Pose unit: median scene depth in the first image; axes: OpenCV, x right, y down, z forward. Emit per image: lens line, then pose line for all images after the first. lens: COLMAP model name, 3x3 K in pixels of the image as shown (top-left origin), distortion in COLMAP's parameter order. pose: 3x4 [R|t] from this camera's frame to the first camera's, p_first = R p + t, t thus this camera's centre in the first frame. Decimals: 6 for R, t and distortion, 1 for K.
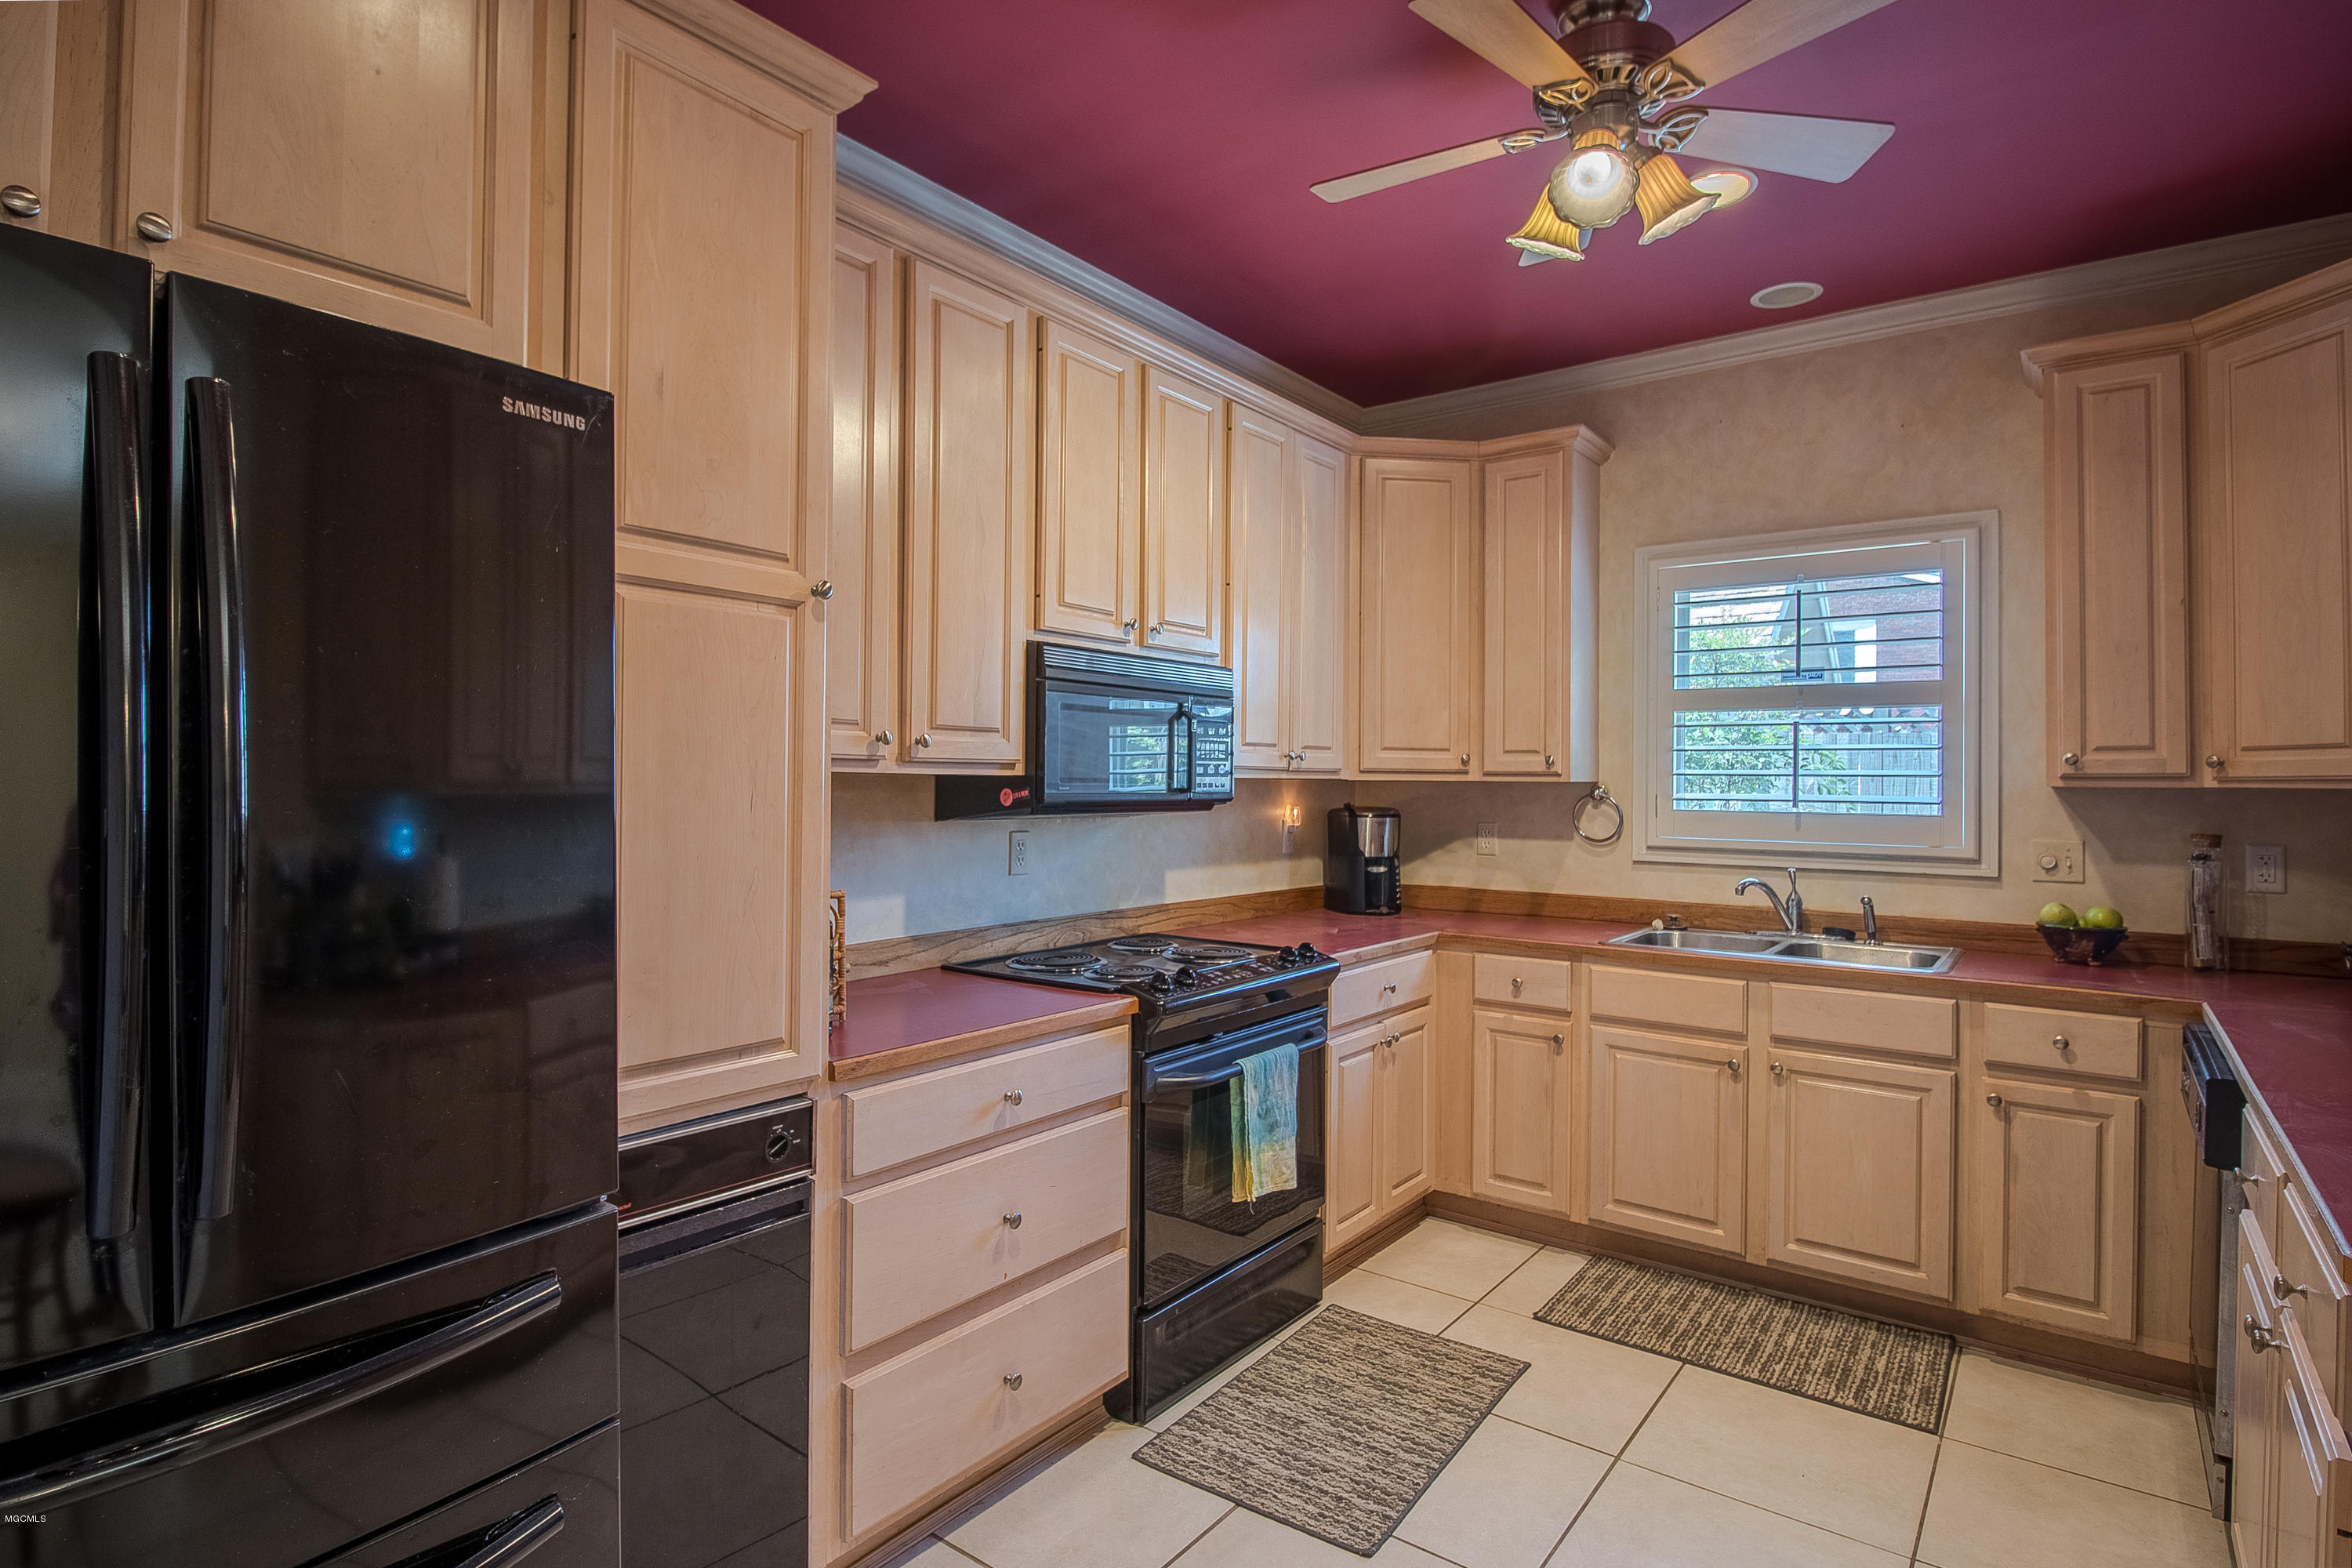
lens RADIAL K [[1186.9, 0, 1167.9], [0, 1186.9, 768.9], [0, 0, 1]] dist [-0.000061, -0.009929]
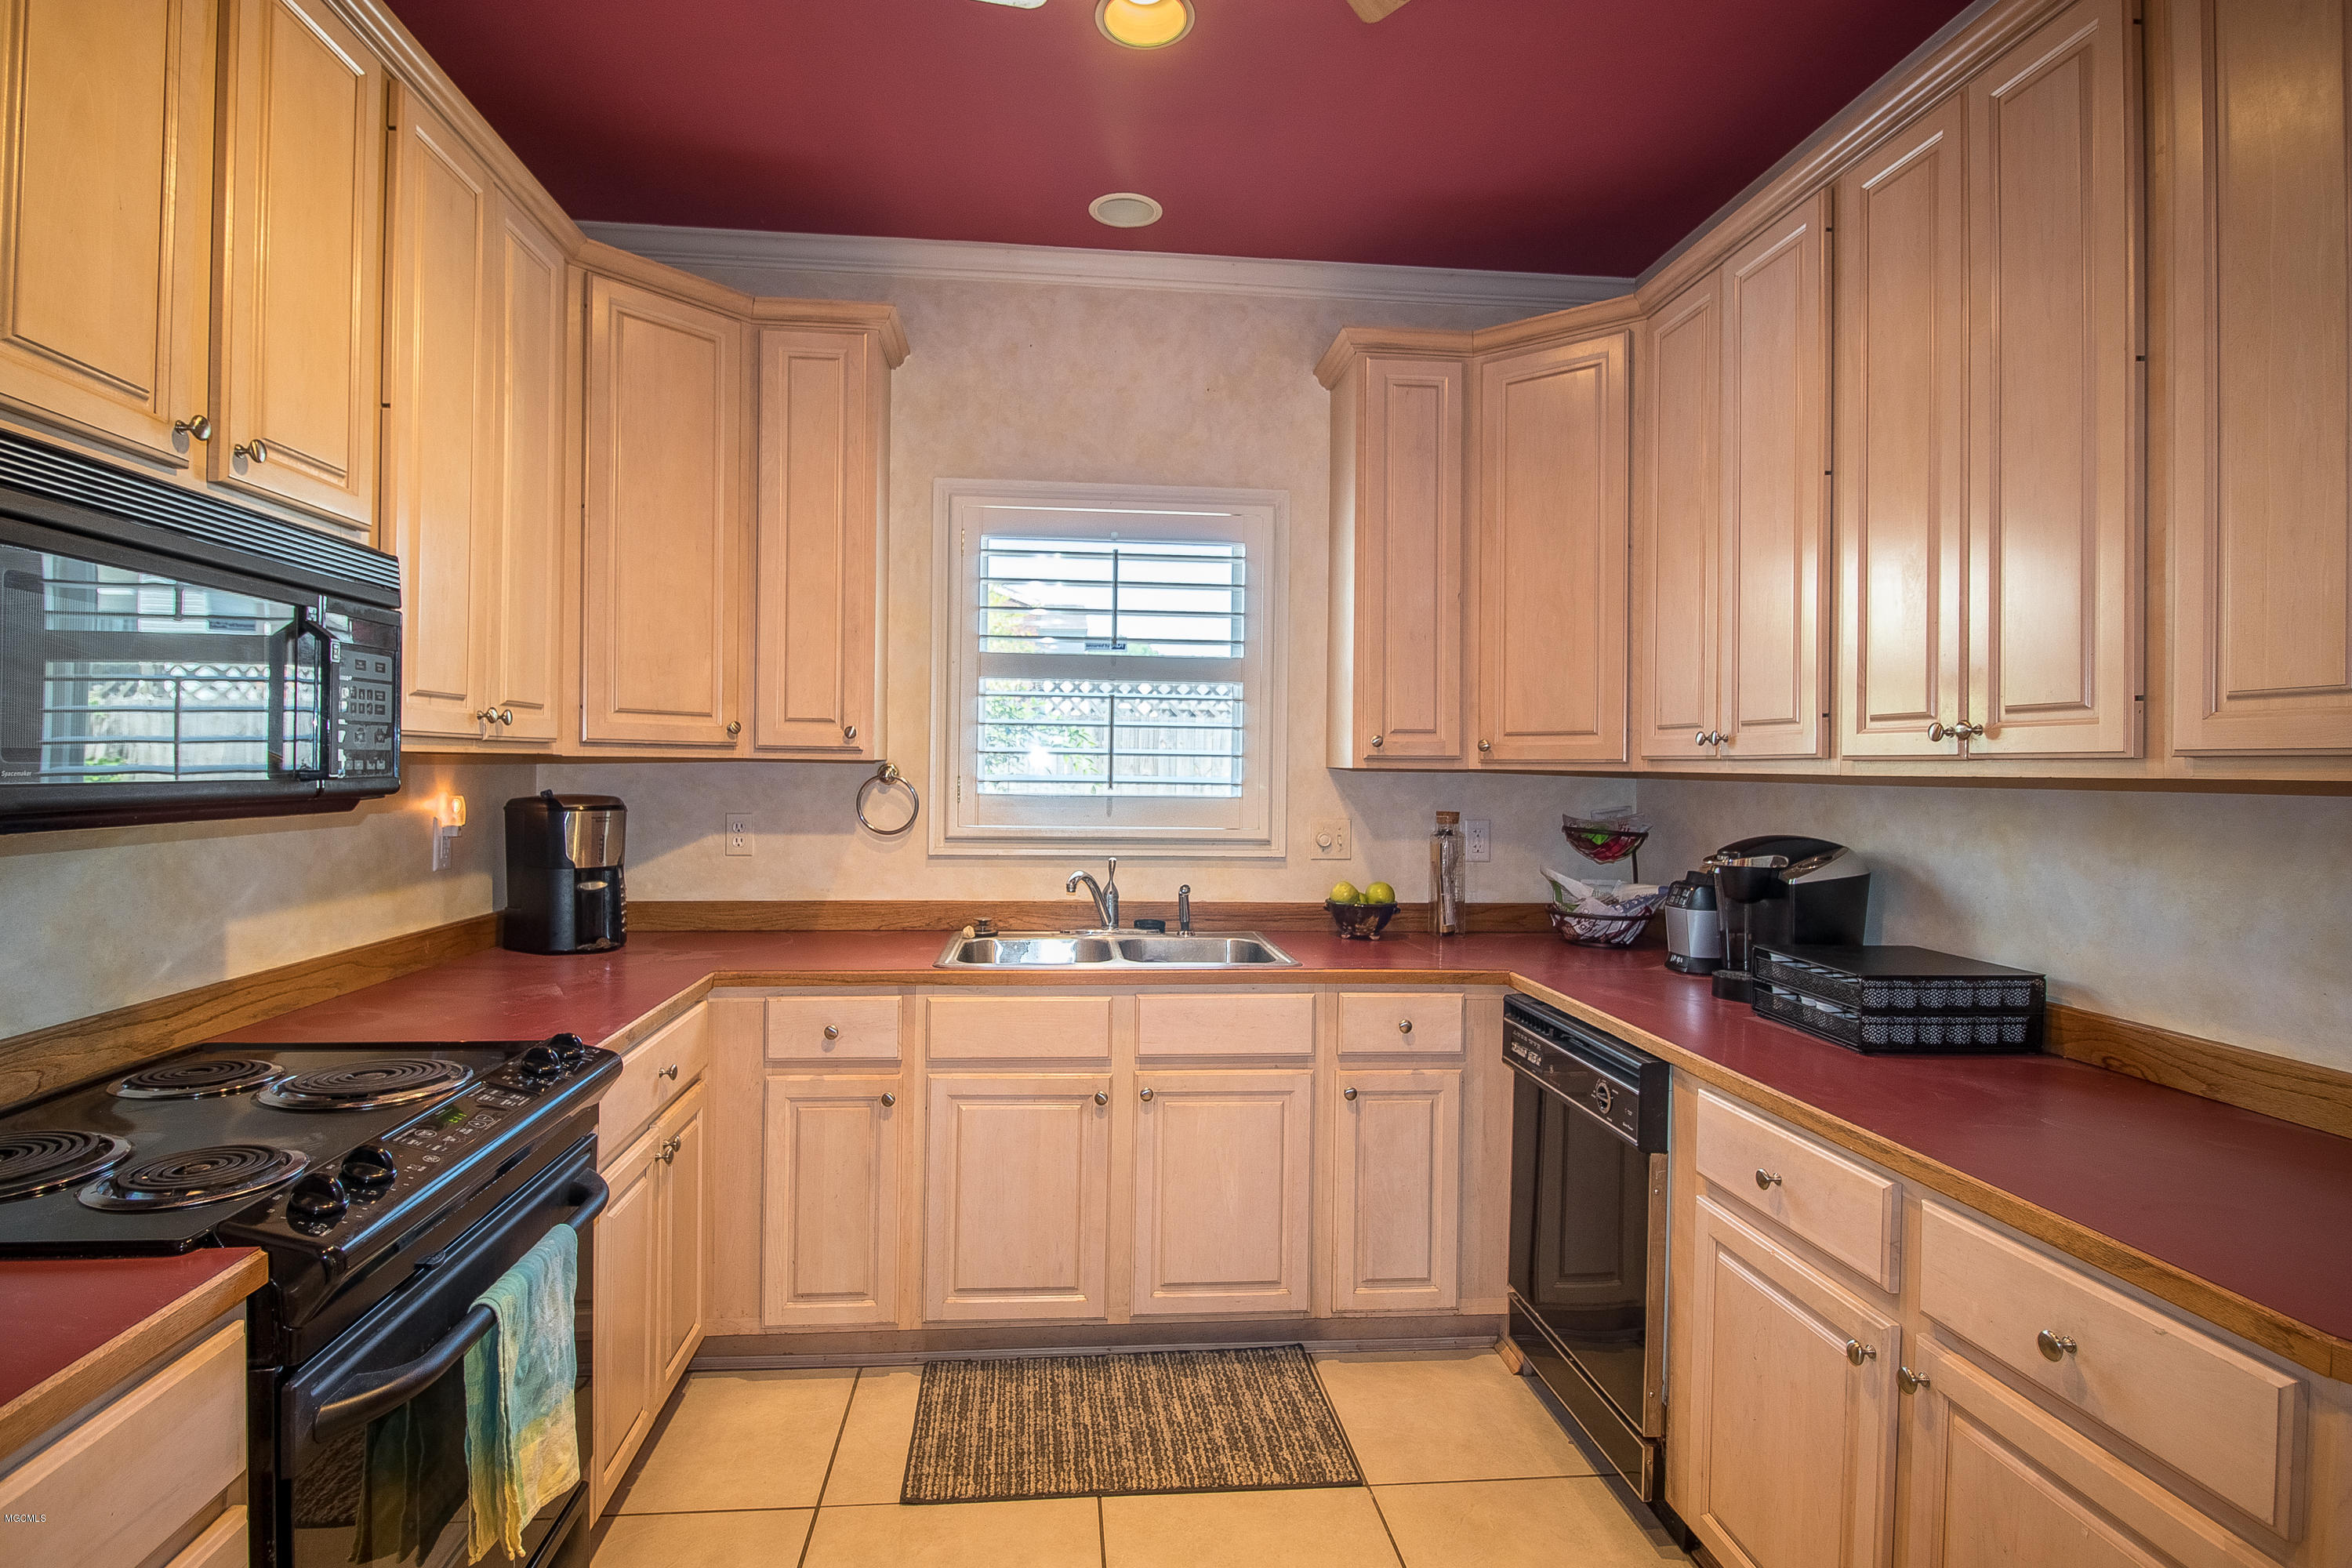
lens RADIAL K [[1186.9, 0, 1167.9], [0, 1186.9, 768.9], [0, 0, 1]] dist [-0.000061, -0.009929]
pose [[0.737639, -0.000636, 0.675195, -0.054321], [-0.012790, 0.999807, 0.014915, 0.002612], [-0.675074, -0.019638, 0.737488, 0.334641]]
